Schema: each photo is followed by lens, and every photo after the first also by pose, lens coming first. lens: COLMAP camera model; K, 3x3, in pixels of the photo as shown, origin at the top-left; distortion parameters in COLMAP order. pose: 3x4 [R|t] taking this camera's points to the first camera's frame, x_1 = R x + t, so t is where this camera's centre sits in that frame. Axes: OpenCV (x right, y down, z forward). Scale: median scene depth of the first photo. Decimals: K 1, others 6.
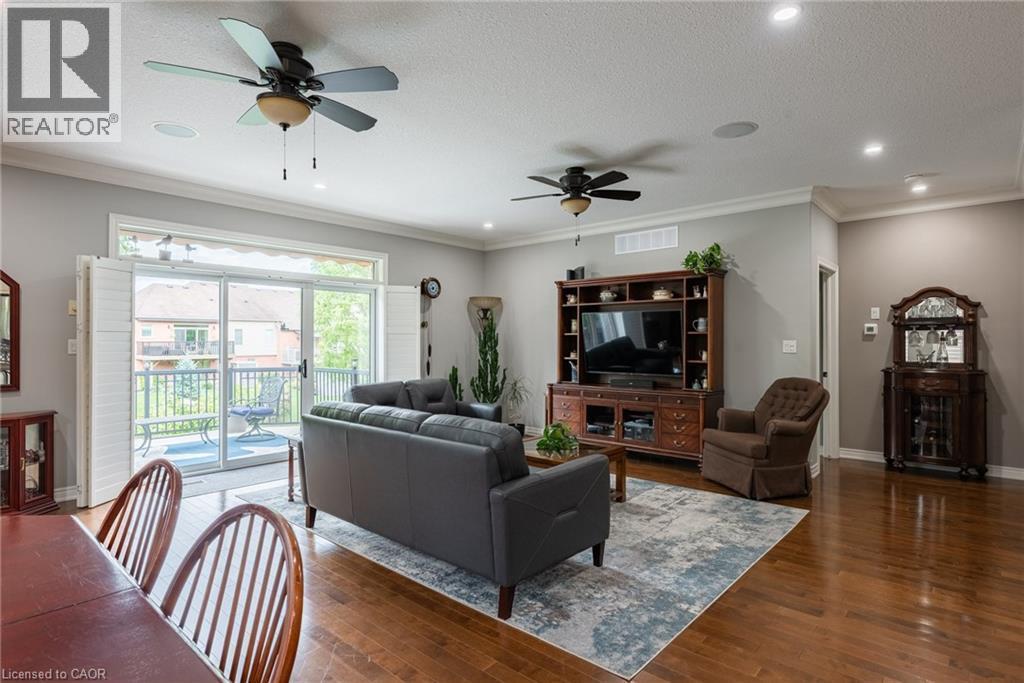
lens RADIAL K [[534.5, 0, 512.0], [0, 534.5, 341.5], [0, 0, 1]] dist [0.001173, -0.000020]
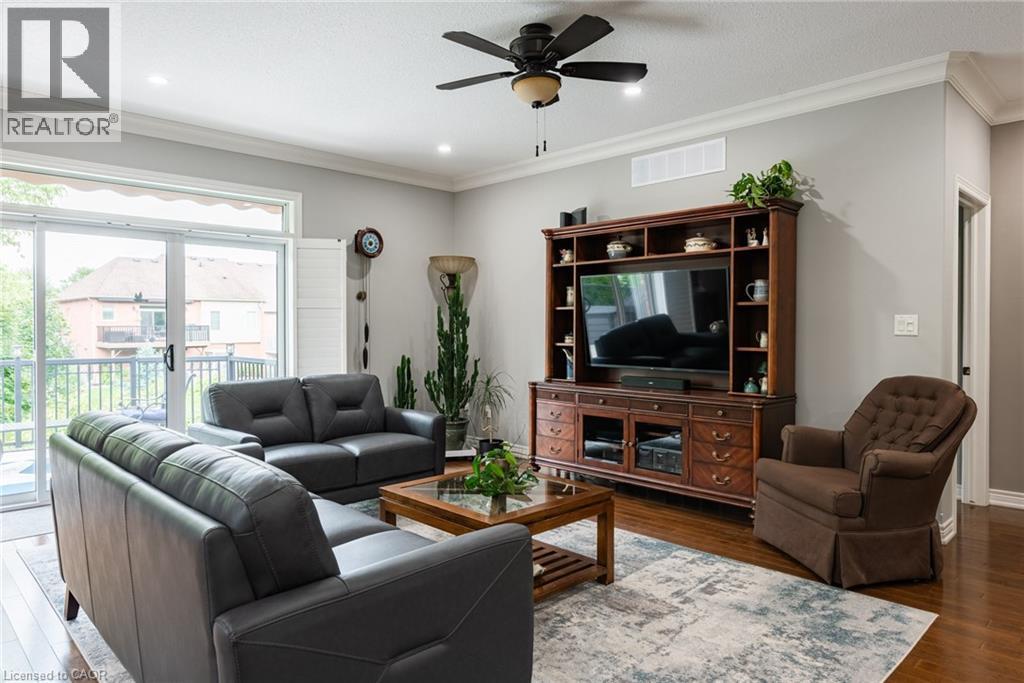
lens RADIAL K [[653.5, 0, 498.8], [0, 653.5, 336.9], [0, 0, 1]] dist [-0.002268, -0.000140]
pose [[0.996412, 0.001827, -0.084619, 0.116965], [-0.000537, 0.999883, 0.015261, 0.011571], [0.084637, -0.015161, 0.996297, 0.214462]]
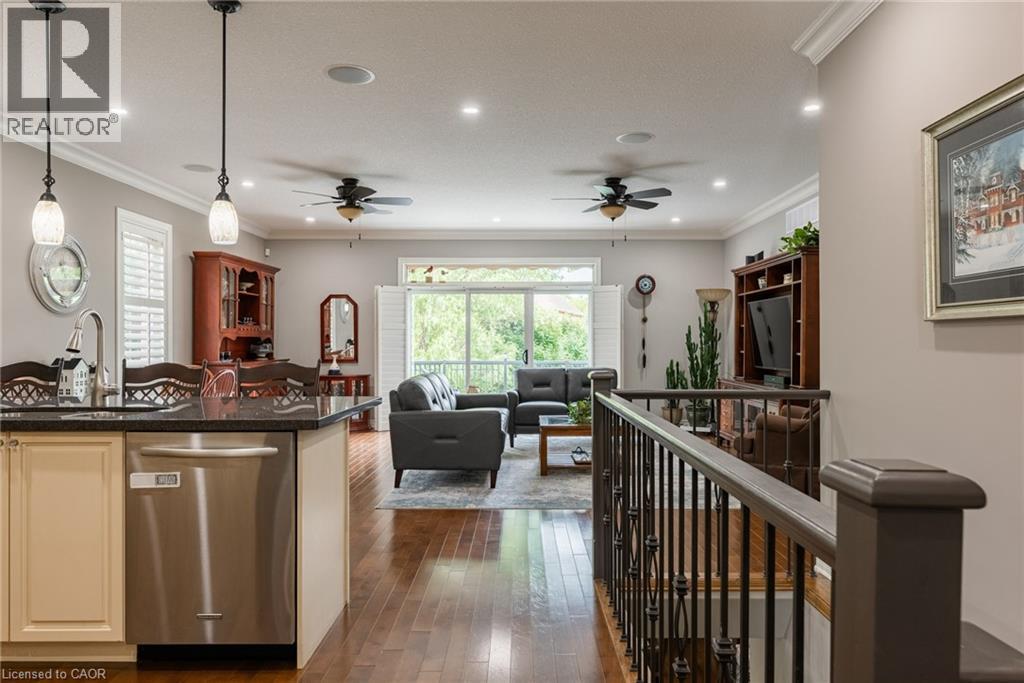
lens RADIAL K [[674.1, 0, 527.9], [0, 674.1, 339.4], [0, 0, 1]] dist [-0.001703, -0.001171]
pose [[0.665670, -0.004472, -0.746233, 0.887644], [-0.000814, 0.999977, -0.006718, 0.021601], [0.746246, 0.005079, 0.665651, -0.067653]]
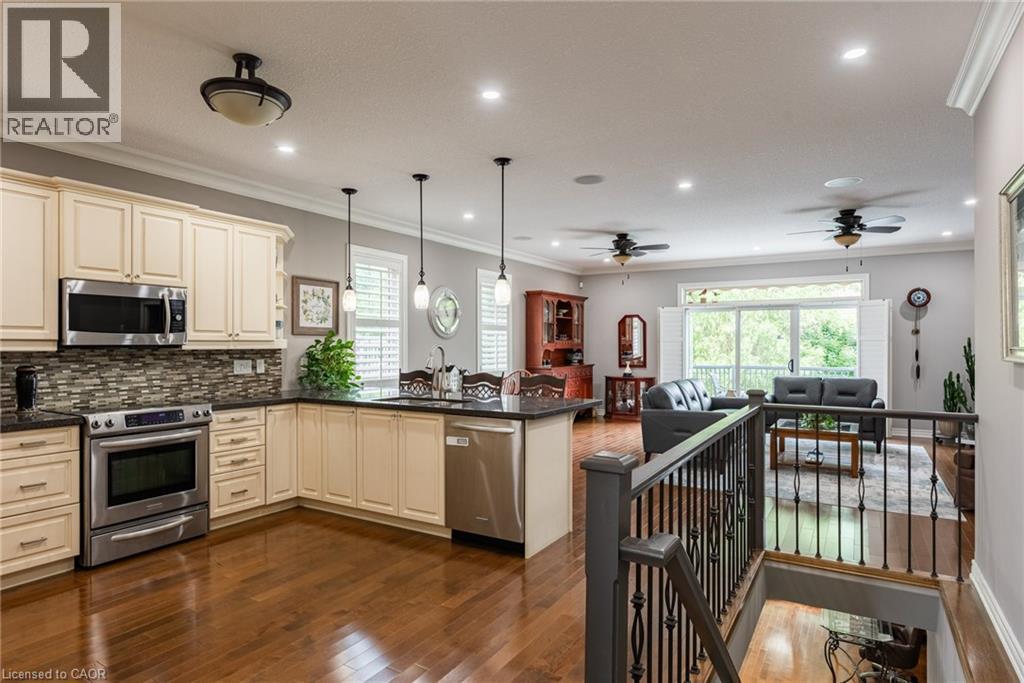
lens RADIAL K [[581.7, 0, 512.0], [0, 581.7, 341.5], [0, 0, 1]] dist [-0.003471, -0.000633]
pose [[0.178101, -0.003829, -0.984005, 1.106230], [-0.001108, 0.999991, -0.004092, -0.007704], [0.984012, 0.001819, 0.178095, -0.014707]]
